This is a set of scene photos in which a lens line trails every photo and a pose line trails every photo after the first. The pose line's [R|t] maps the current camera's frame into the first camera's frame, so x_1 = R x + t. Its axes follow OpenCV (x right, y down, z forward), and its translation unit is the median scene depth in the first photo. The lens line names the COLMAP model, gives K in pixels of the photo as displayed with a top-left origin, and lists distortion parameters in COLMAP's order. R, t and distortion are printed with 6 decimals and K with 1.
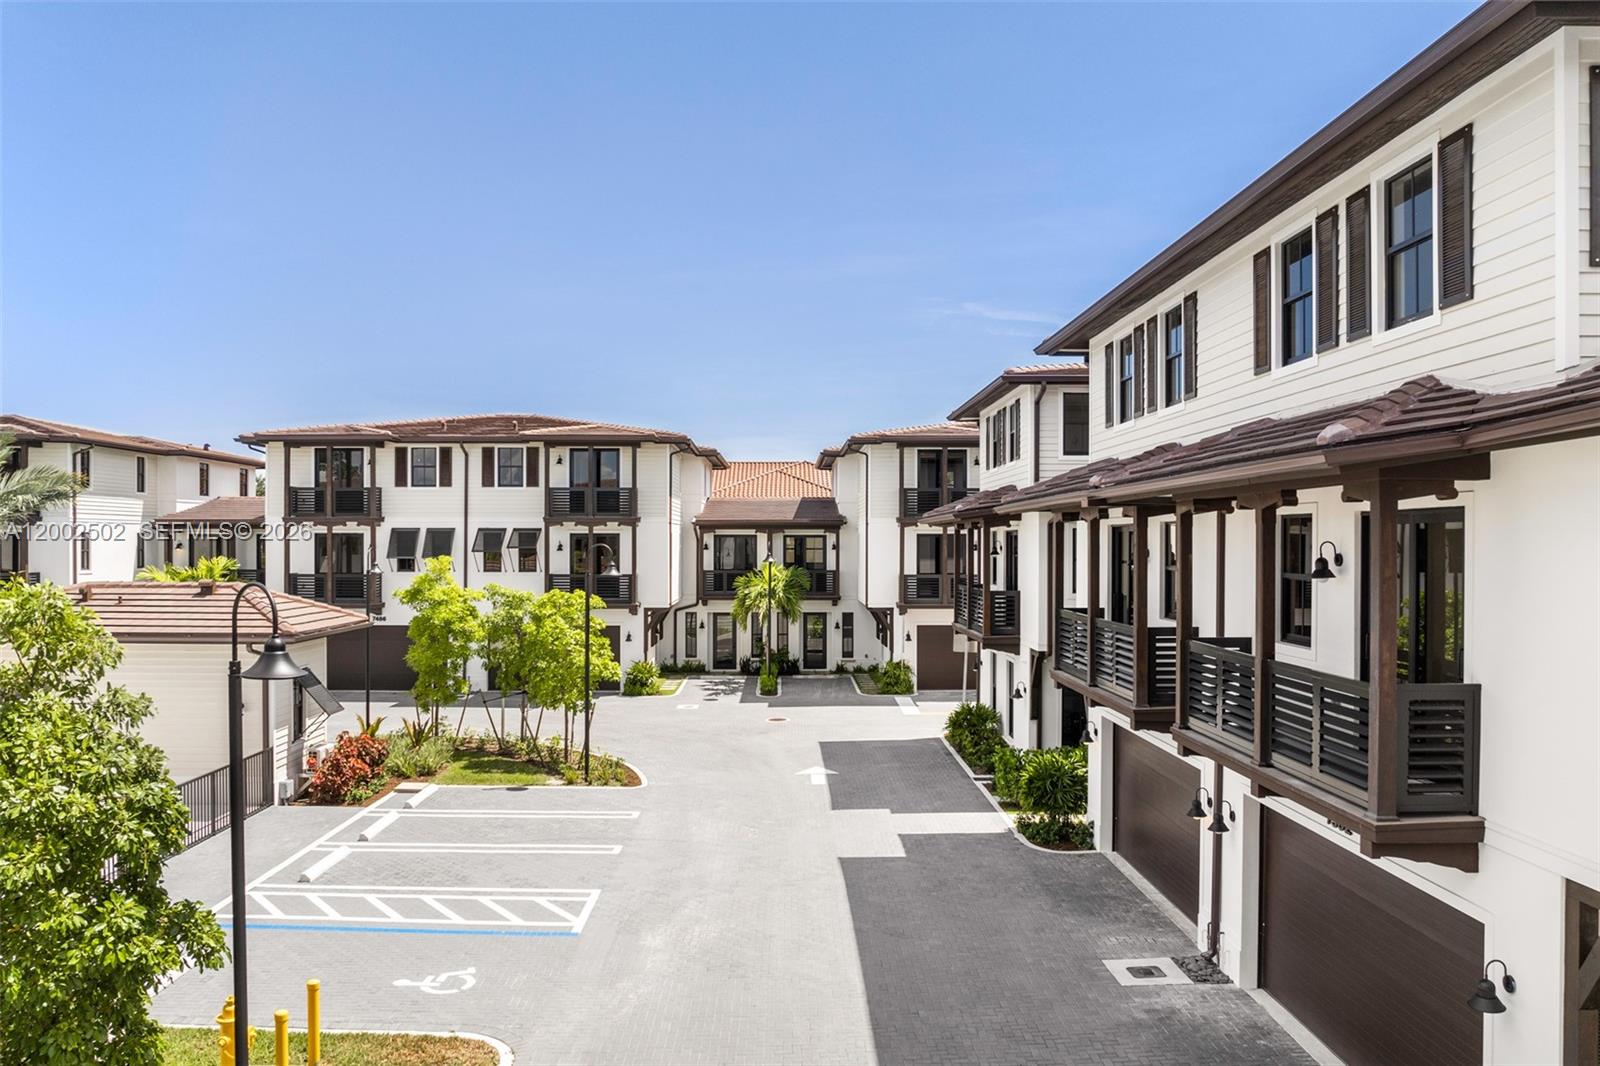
lens RADIAL K [[1135.9, 0, 786.3], [0, 1135.9, 543.6], [0, 0, 1]] dist [-0.035265, -0.001721]
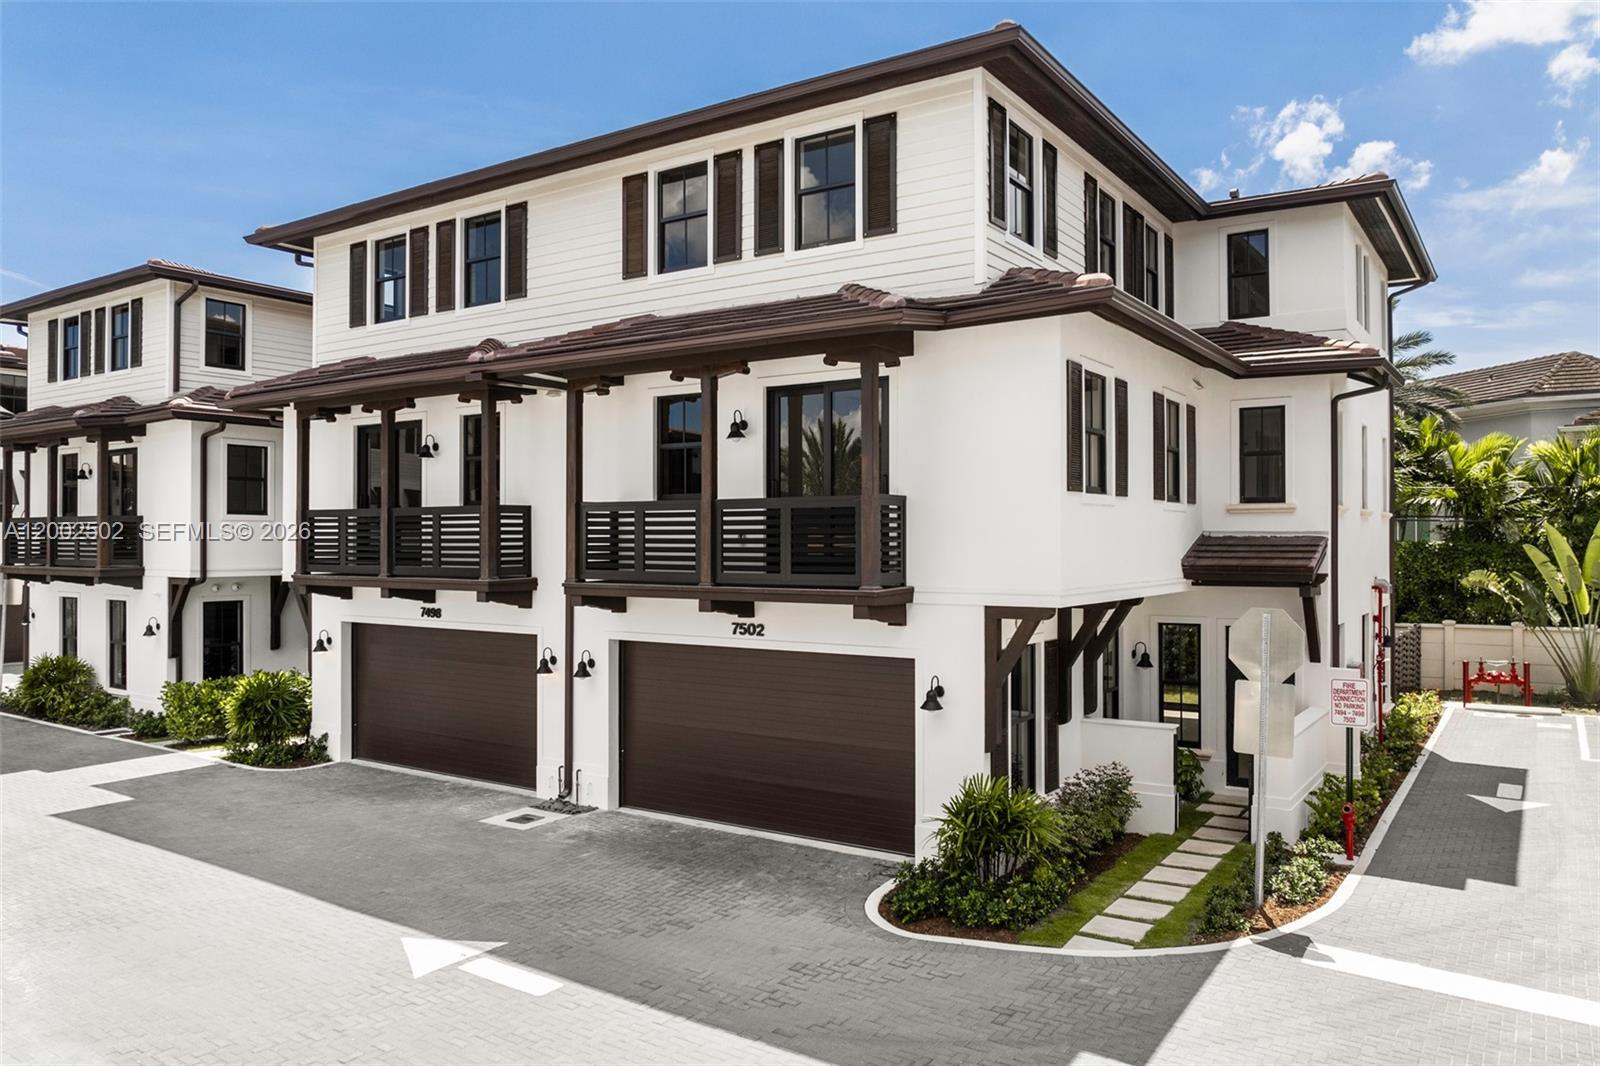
lens RADIAL K [[1135.9, 0, 786.3], [0, 1135.9, 543.6], [0, 0, 1]] dist [-0.035265, -0.001721]
pose [[0.564389, 0.003473, 0.825501, -0.381749], [-0.002728, 0.999994, -0.002342, 0.105826], [-0.825504, -0.000930, 0.564395, 0.163958]]
